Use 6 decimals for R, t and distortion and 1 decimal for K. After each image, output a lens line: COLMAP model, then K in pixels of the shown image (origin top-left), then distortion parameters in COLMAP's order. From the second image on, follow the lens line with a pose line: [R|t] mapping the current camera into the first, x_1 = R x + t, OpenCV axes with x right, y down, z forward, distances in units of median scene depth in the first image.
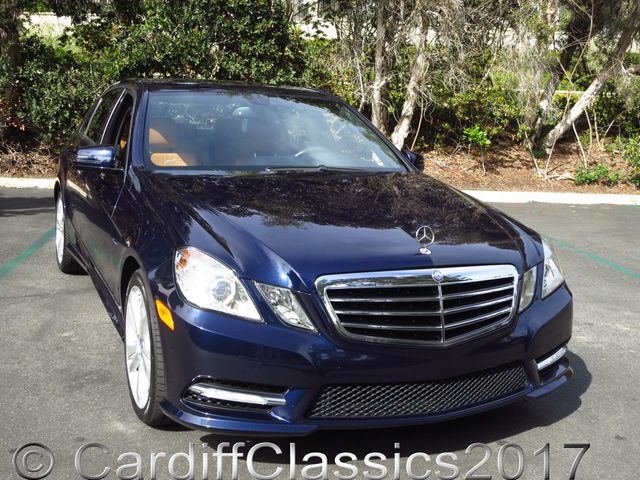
lens RADIAL K [[764.4, 0, 320.6], [0, 764.4, 235.6], [0, 0, 1]] dist [-0.094159, 0.000000]
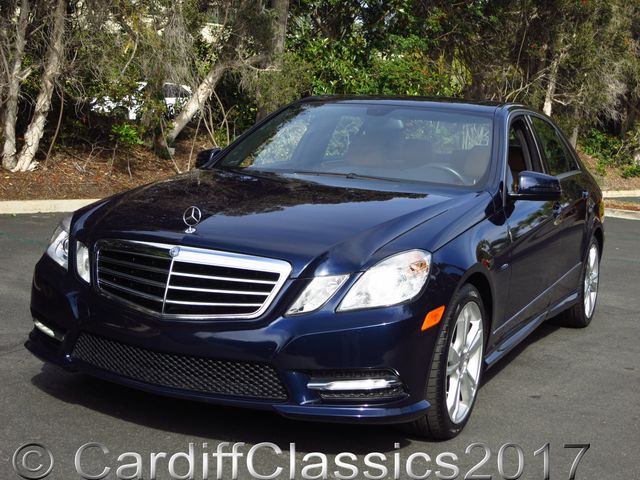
lens RADIAL K [[1003.6, 0, 319.1], [0, 1003.6, 234.2], [0, 0, 1]] dist [-0.148357, 0.000000]
pose [[0.779509, -0.064467, 0.623064, -0.338930], [0.084406, 0.996428, -0.002502, 0.003418], [-0.620678, 0.054541, 0.782167, -0.021948]]
